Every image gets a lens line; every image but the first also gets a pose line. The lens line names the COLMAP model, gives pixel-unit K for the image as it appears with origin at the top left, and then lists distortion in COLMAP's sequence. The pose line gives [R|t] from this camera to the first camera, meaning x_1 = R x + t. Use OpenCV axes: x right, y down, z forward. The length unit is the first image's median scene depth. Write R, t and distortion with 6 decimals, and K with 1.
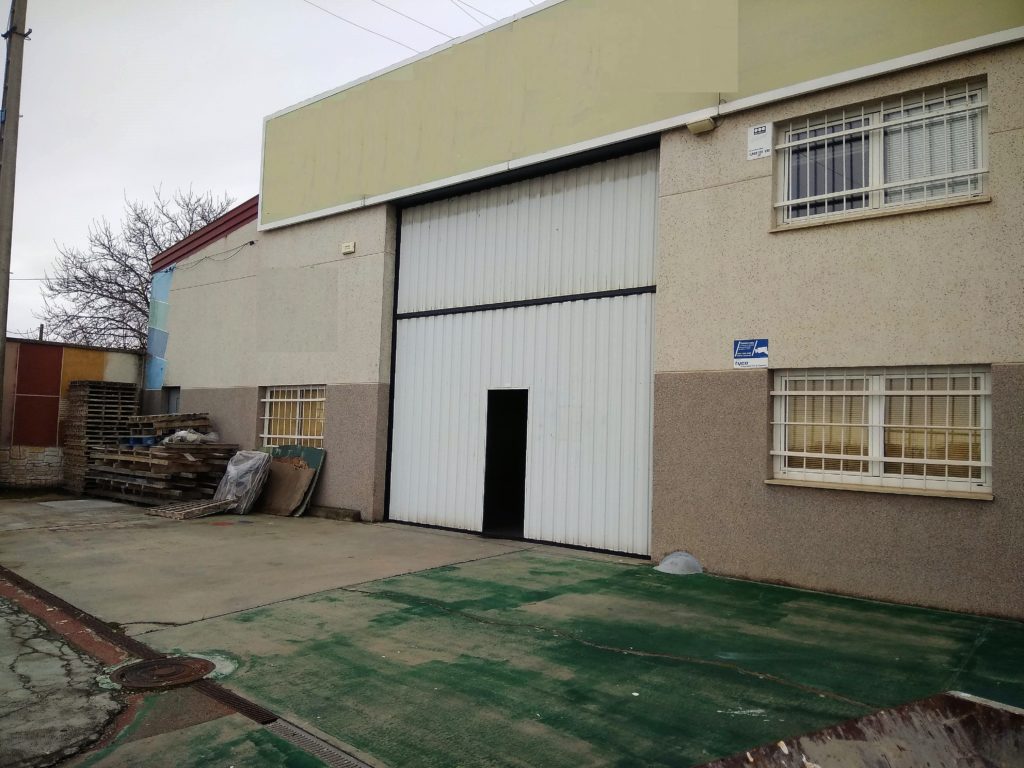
lens RADIAL K [[790.7, 0, 512.0], [0, 790.7, 384.0], [0, 0, 1]] dist [0.037137, -0.059875]
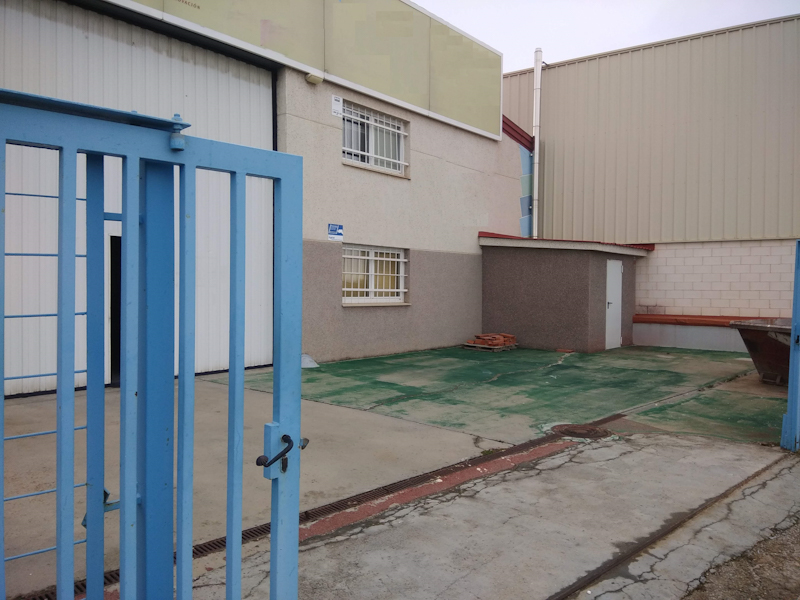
lens RADIAL K [[632.3, 0, 394.8], [0, 632.3, 300.6], [0, 0, 1]] dist [0.128124, -0.200348]
pose [[-0.016433, -0.053128, 0.998452, -1.215634], [-0.071071, 0.996124, 0.051834, 0.031939], [-0.997336, -0.070110, -0.020145, 0.992120]]
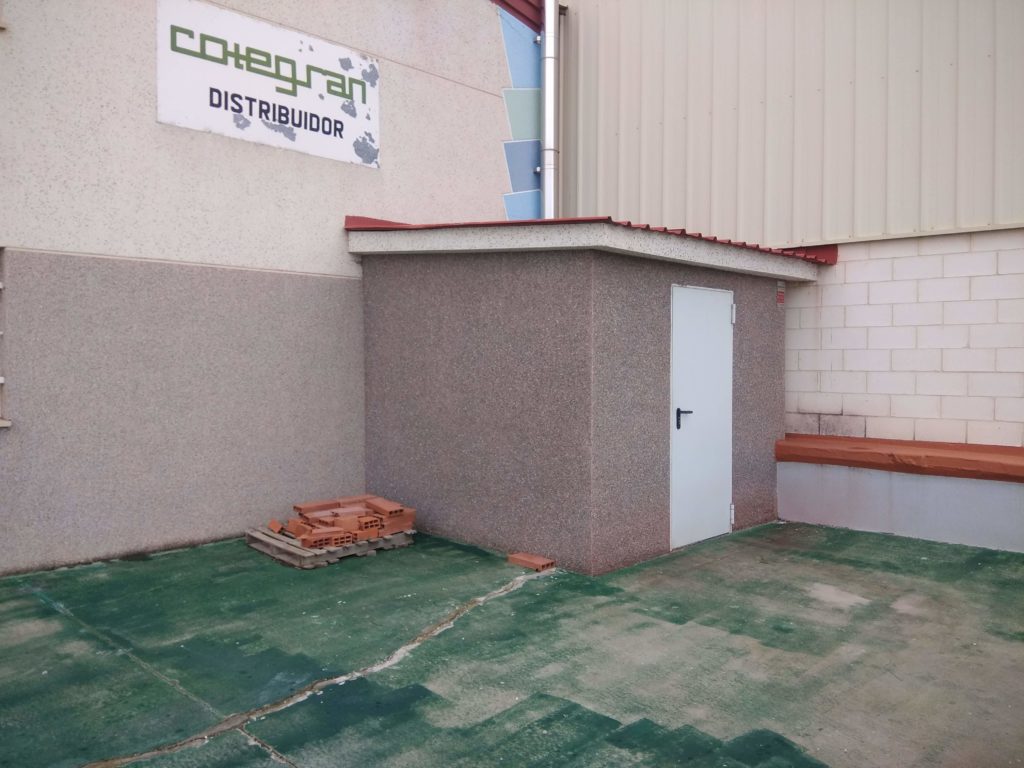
lens RADIAL K [[790.7, 0, 512.0], [0, 790.7, 384.0], [0, 0, 1]] dist [0.037137, -0.059875]
pose [[0.085765, -0.062293, 0.994366, -0.104937], [-0.062111, 0.995768, 0.067737, 0.020382], [-0.994377, -0.067570, 0.081533, 0.408442]]
